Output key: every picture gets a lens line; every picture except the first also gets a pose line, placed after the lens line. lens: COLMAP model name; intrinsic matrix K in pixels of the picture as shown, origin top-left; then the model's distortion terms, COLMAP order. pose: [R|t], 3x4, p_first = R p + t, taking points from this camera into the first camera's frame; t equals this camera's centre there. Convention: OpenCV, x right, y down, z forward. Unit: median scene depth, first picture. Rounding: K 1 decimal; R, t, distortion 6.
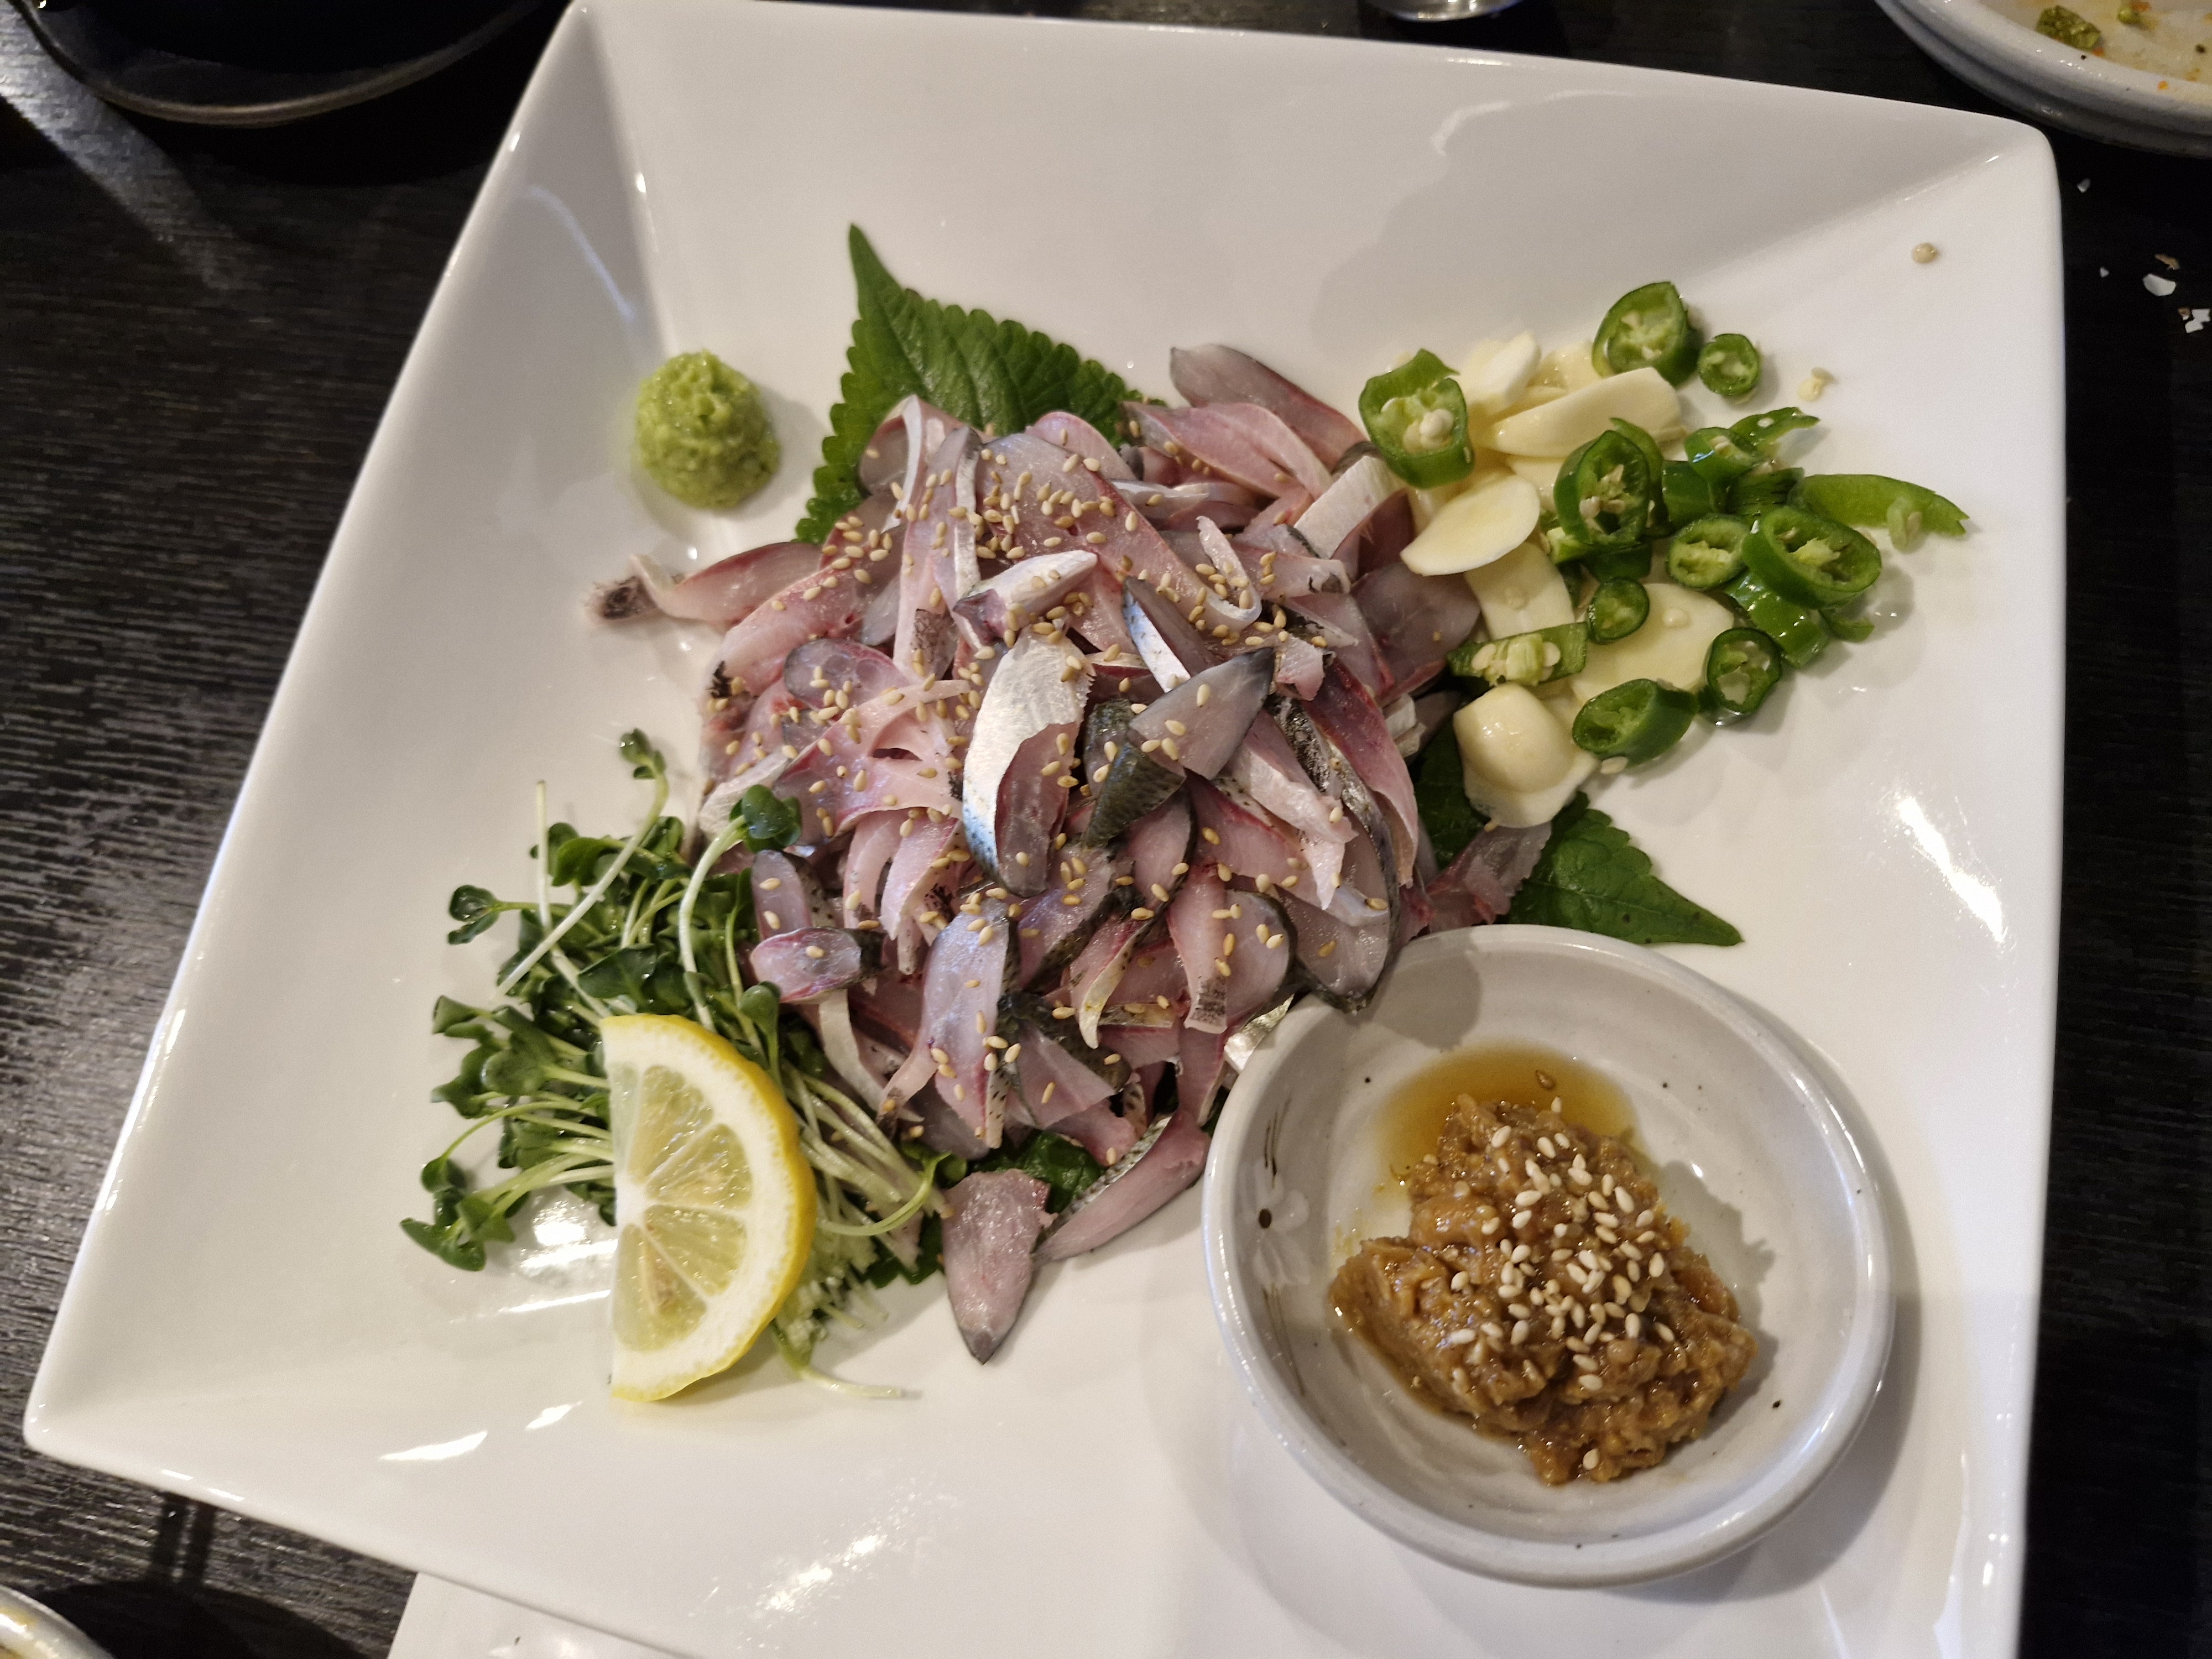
lens RADIAL K [[1521.3, 0, 1120.6], [0, 1521.3, 794.2], [0, 0, 1]] dist [0.101363, -0.171429]
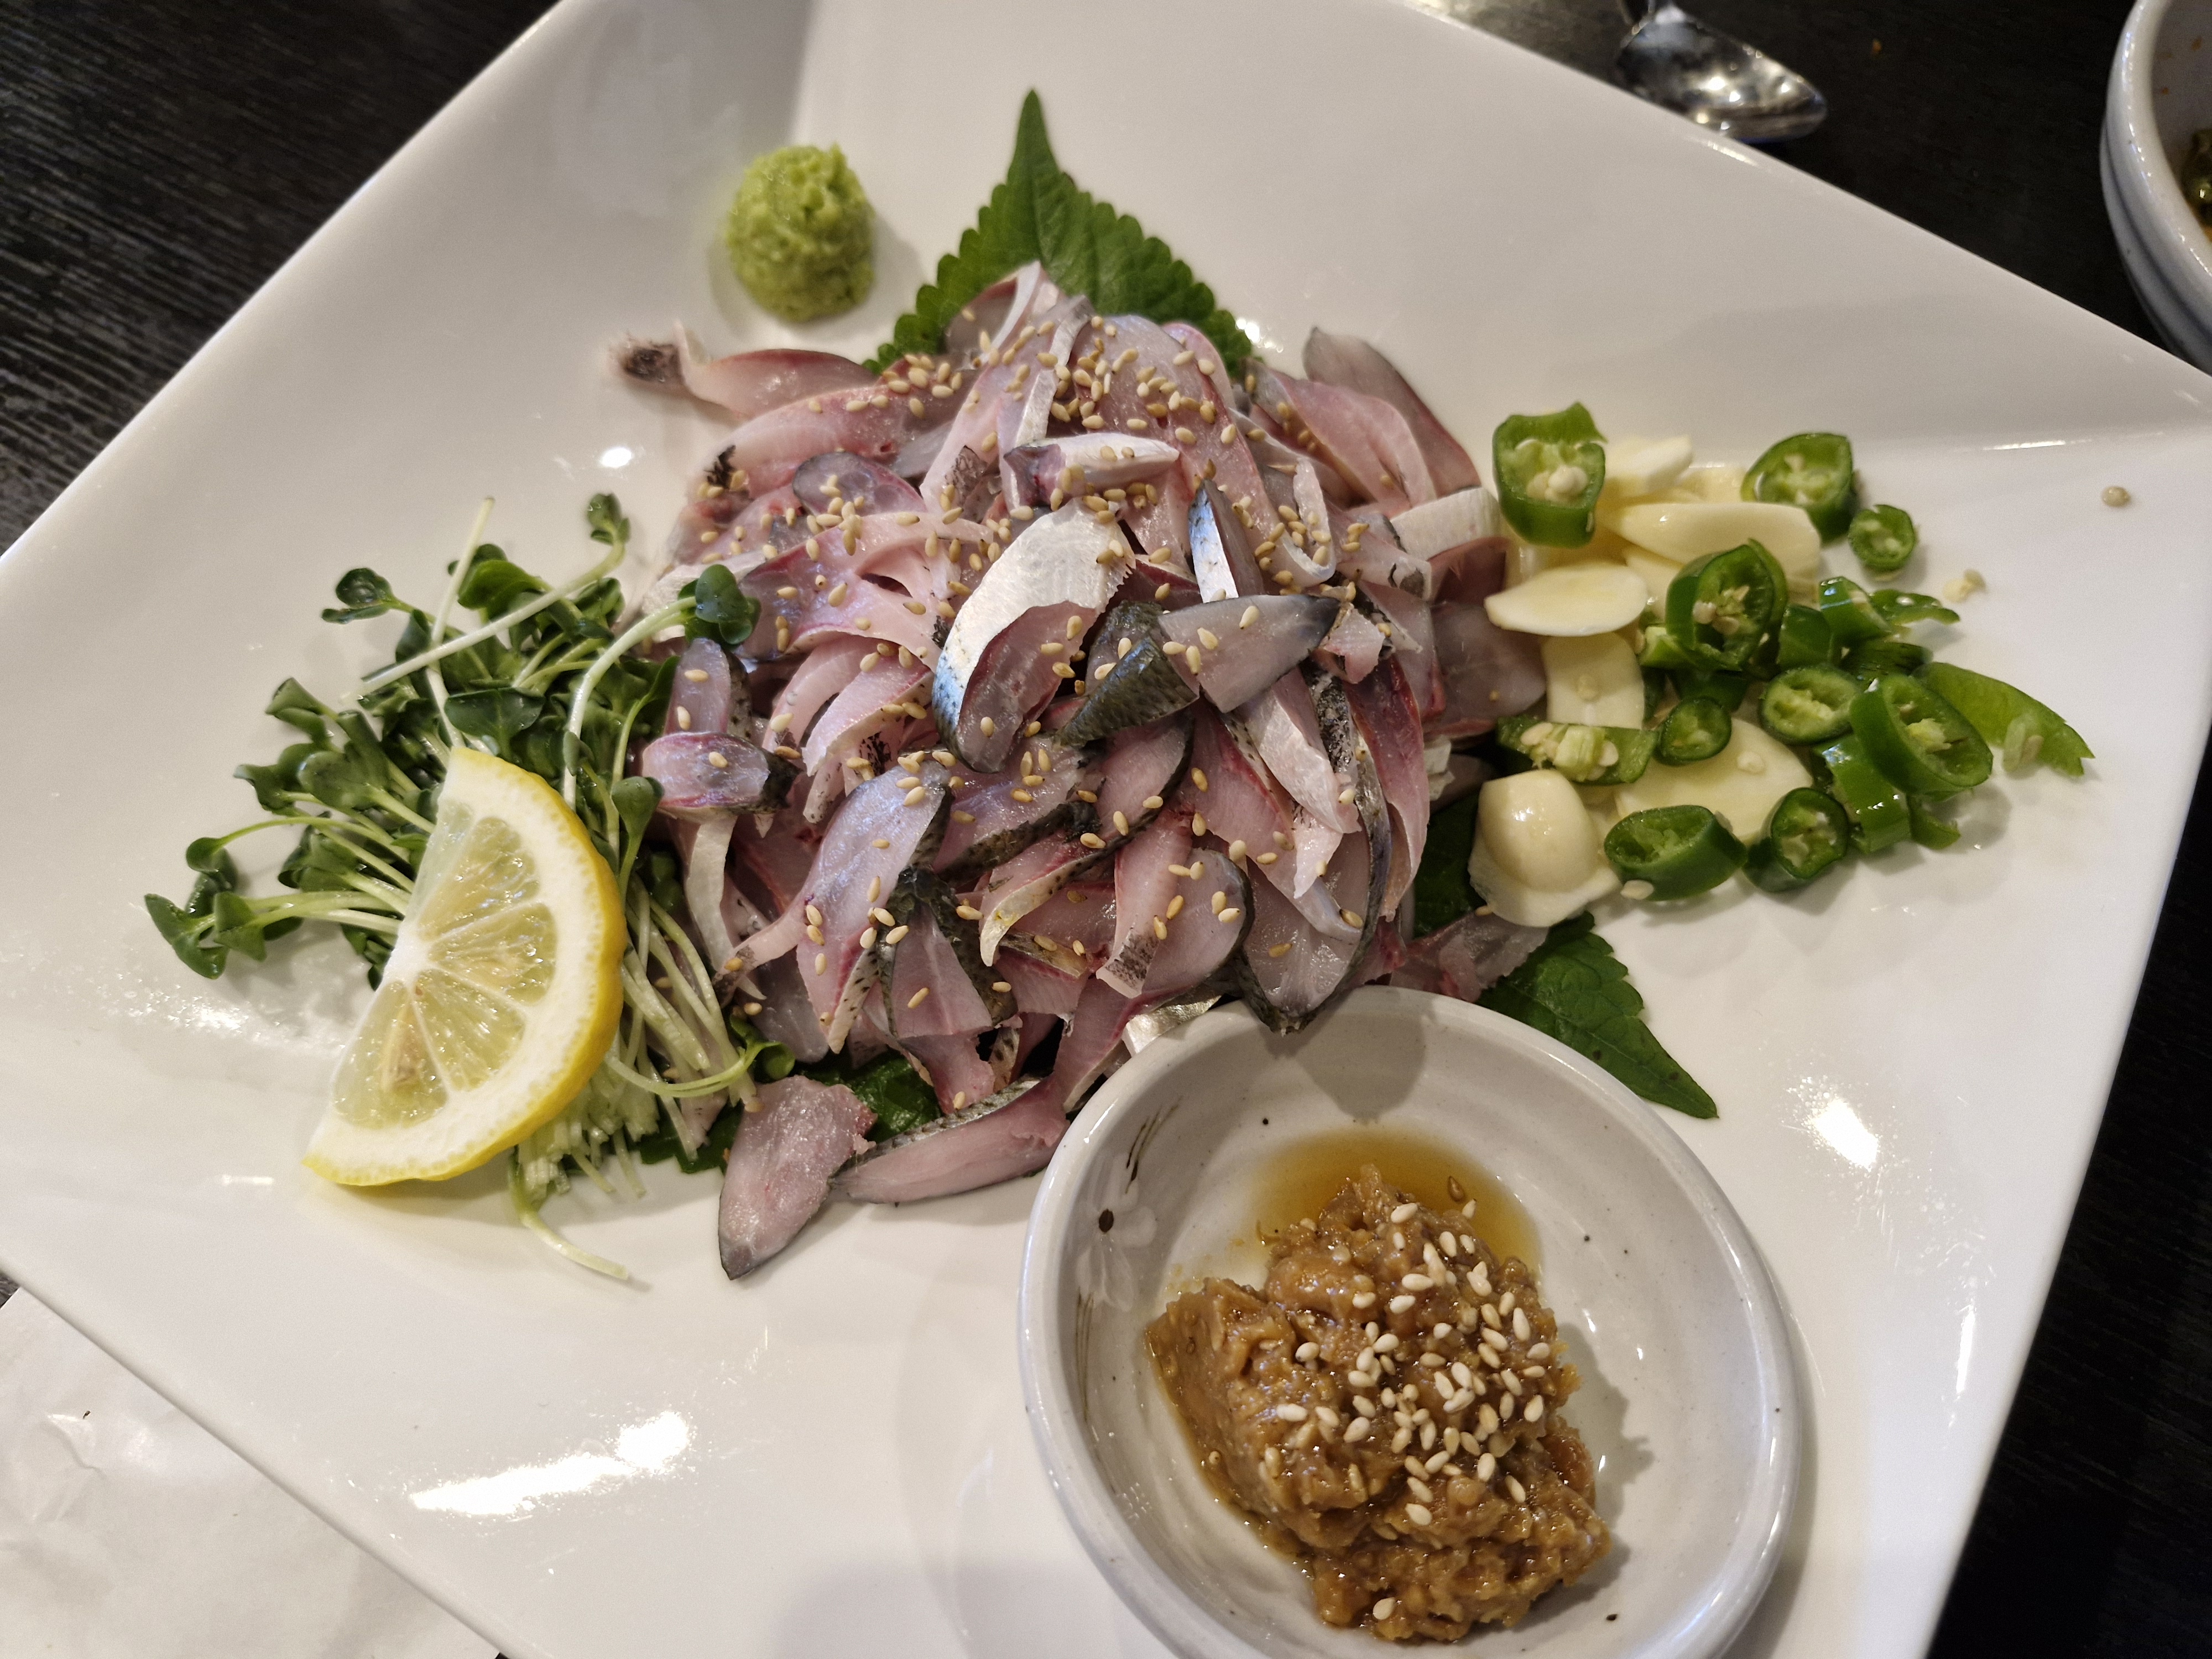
lens RADIAL K [[1538.7, 0, 1106.0], [0, 1538.7, 829.5], [0, 0, 1]] dist [0.077972, -0.128736]
pose [[0.938398, 0.344909, 0.021153, 0.000719], [-0.342603, 0.936619, -0.073269, 0.126205], [-0.045083, 0.061508, 0.997088, 0.119962]]
